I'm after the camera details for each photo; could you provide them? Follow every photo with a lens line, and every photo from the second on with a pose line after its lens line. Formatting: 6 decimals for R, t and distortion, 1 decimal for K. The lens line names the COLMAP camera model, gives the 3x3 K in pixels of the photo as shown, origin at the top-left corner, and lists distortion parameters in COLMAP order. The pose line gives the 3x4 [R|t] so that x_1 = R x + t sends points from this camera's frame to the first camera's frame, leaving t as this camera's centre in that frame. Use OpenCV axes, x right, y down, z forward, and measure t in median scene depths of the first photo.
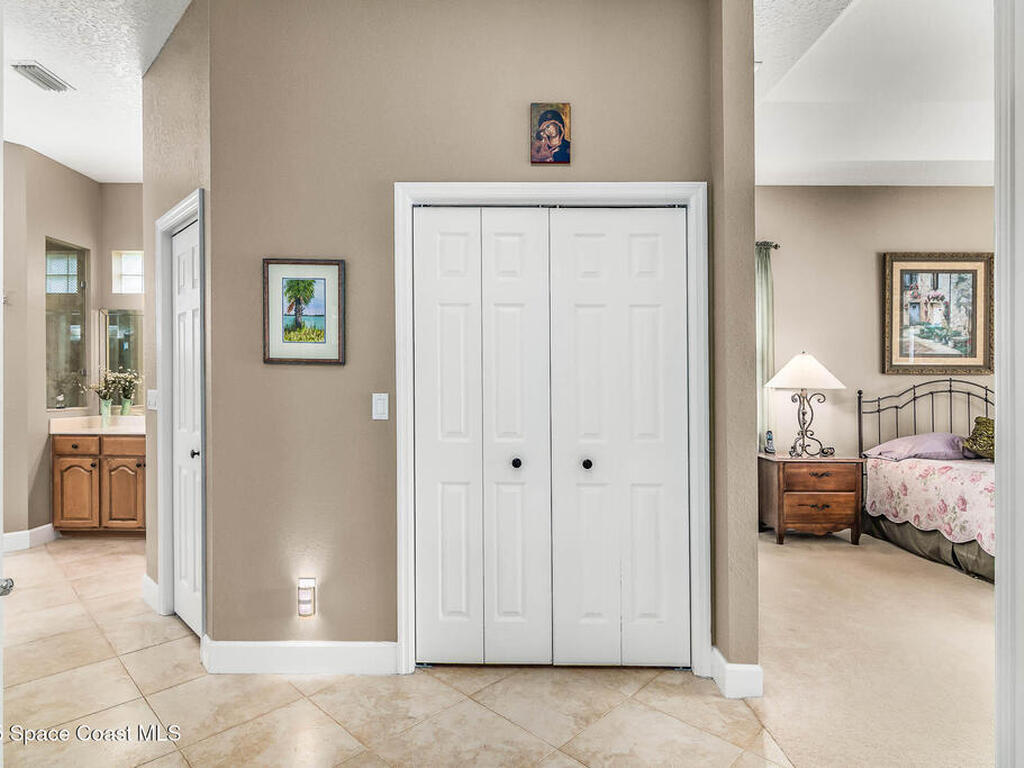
lens RADIAL K [[564.2, 0, 485.9], [0, 564.2, 379.1], [0, 0, 1]] dist [0.000441, -0.000880]
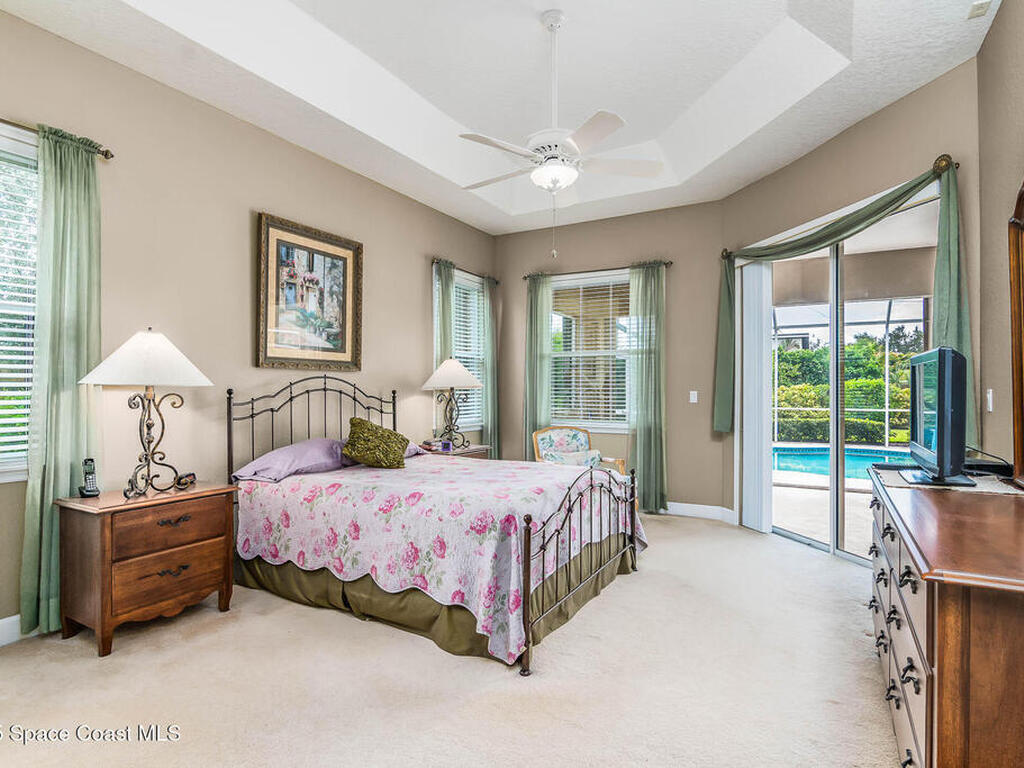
lens RADIAL K [[560.3, 0, 512.0], [0, 560.3, 384.0], [0, 0, 1]] dist [-0.003849, -0.002865]
pose [[0.472765, 0.004512, 0.881177, 0.192180], [-0.010344, 0.999946, 0.000429, 0.009208], [-0.881128, -0.009318, 0.472787, 0.327541]]
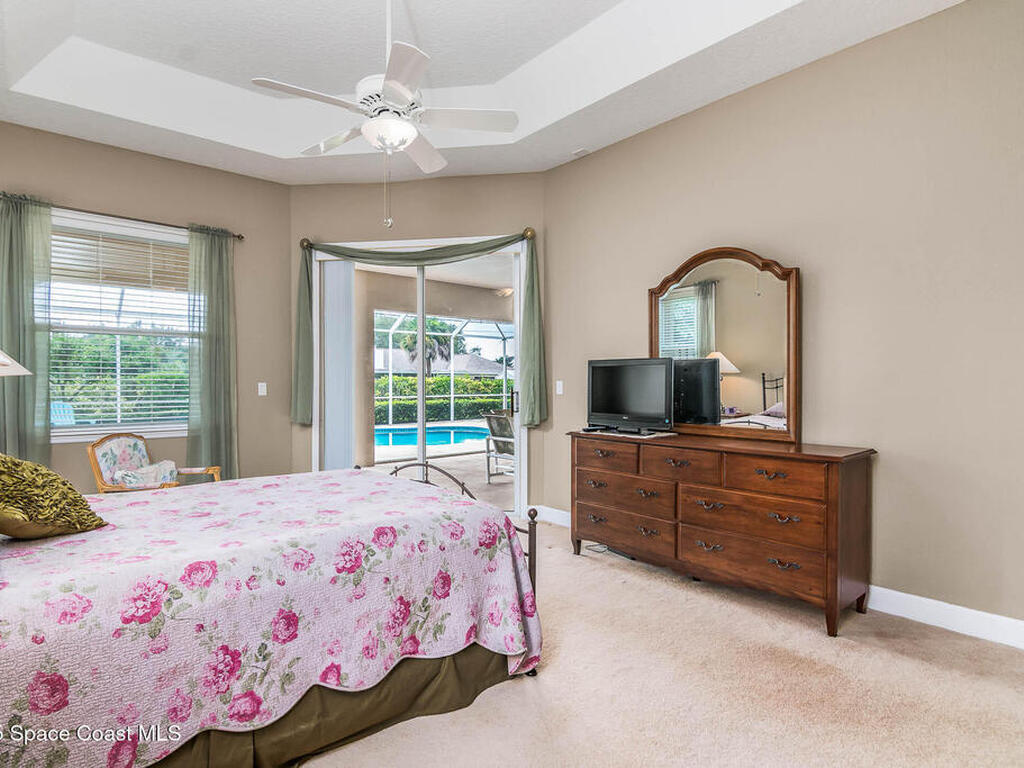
lens RADIAL K [[548.0, 0, 497.7], [0, 548.0, 388.4], [0, 0, 1]] dist [-0.000295, -0.001797]
pose [[-0.654850, -0.012036, 0.755663, 0.304325], [-0.010251, 0.999923, 0.007043, 0.019169], [-0.755690, -0.003134, -0.654922, 0.871886]]
